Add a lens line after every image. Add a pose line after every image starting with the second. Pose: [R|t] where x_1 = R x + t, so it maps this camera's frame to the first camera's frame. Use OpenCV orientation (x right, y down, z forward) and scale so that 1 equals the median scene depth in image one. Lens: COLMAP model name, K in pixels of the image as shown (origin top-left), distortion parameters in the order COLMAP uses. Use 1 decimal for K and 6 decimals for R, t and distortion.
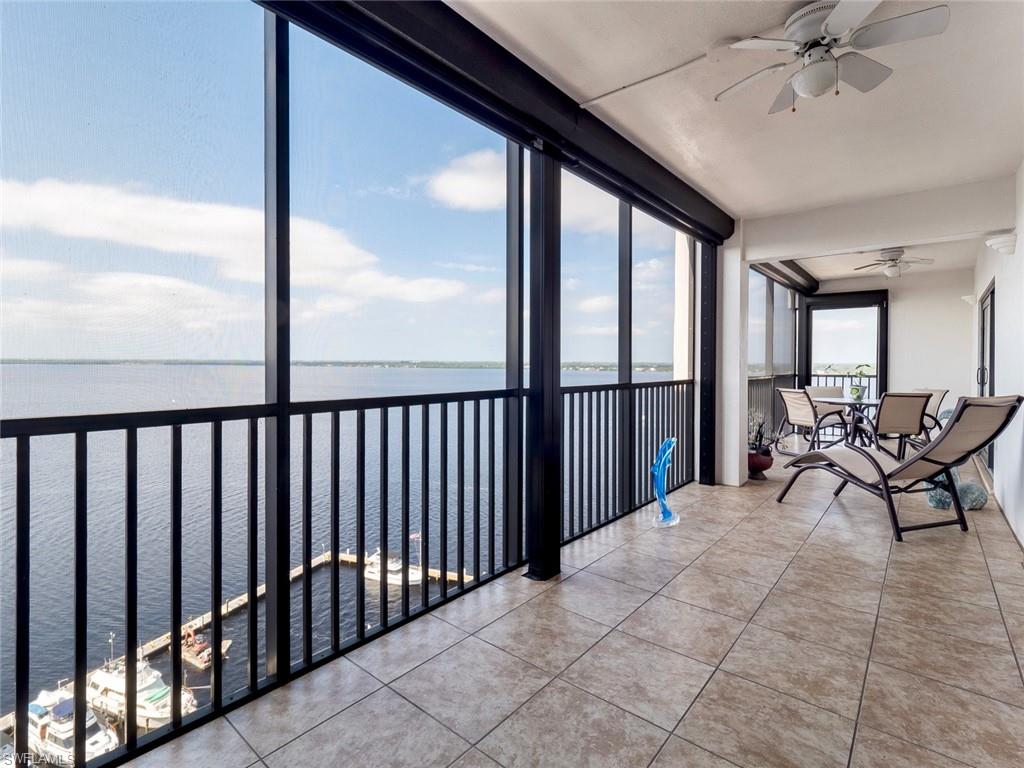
lens RADIAL K [[507.0, 0, 511.1], [0, 507.0, 379.6], [0, 0, 1]] dist [0.001827, -0.001282]
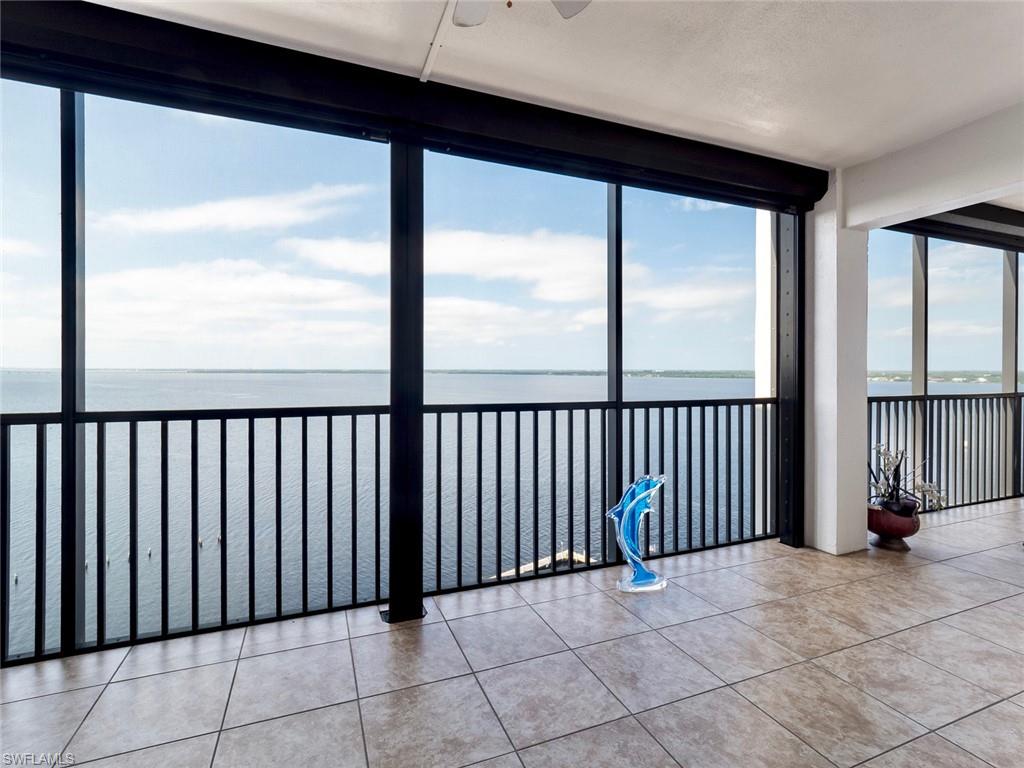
lens RADIAL K [[507.0, 0, 515.1], [0, 507.0, 376.4], [0, 0, 1]] dist [0.001827, -0.001282]
pose [[0.879888, 0.002734, -0.475173, 0.403862], [-0.013962, 0.999700, -0.020102, -0.011733], [0.474976, 0.024322, 0.879663, 0.187892]]
